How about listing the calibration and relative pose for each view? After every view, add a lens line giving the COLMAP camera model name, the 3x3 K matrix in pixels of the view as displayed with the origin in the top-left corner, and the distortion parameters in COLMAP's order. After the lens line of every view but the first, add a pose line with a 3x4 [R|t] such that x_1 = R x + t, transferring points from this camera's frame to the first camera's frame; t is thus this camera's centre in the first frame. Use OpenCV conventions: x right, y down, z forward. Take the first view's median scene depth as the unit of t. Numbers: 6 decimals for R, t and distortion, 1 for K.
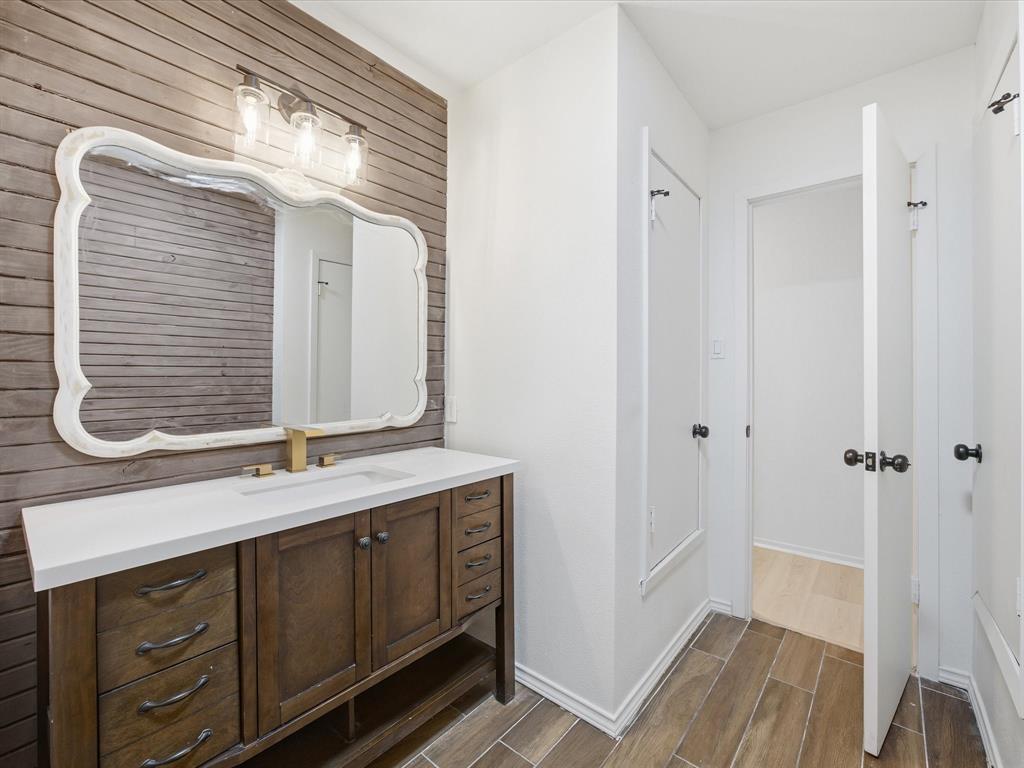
lens RADIAL K [[448.3, 0, 515.8], [0, 448.3, 376.4], [0, 0, 1]] dist [-0.017374, 0.000464]
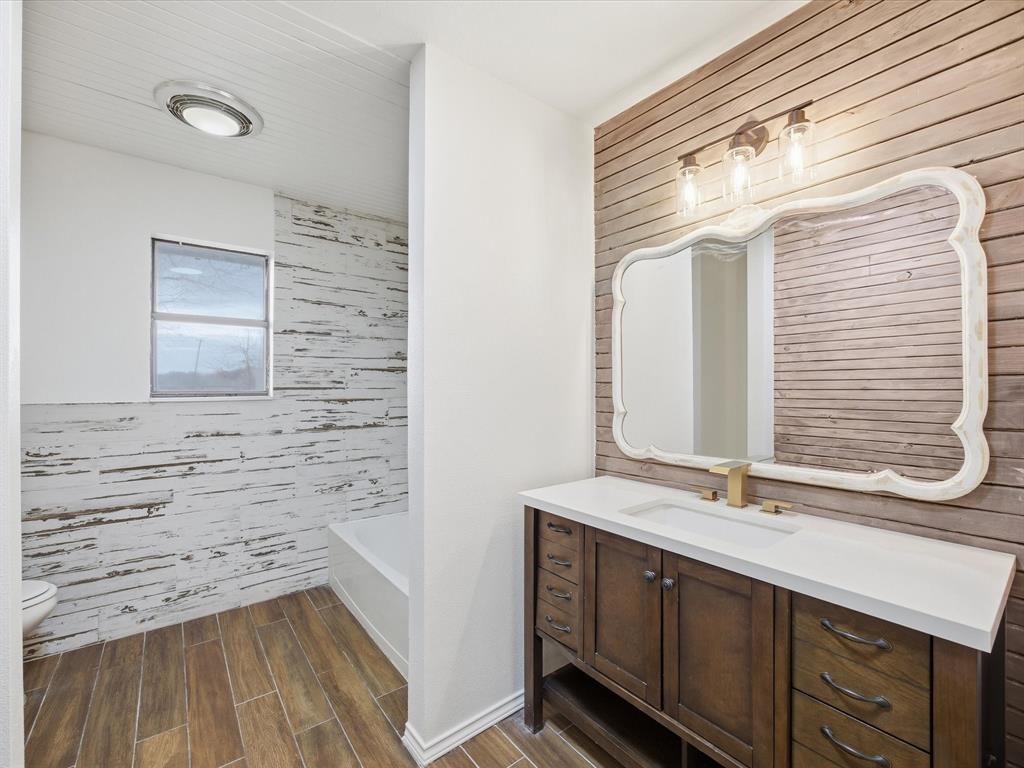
lens RADIAL K [[448.7, 0, 512.0], [0, 448.7, 384.0], [0, 0, 1]] dist [-0.038746, 0.017191]
pose [[-0.216122, -0.004475, -0.976356, 0.482858], [0.001597, 0.999987, -0.004937, -0.048280], [0.976365, -0.002627, -0.216111, 0.582061]]
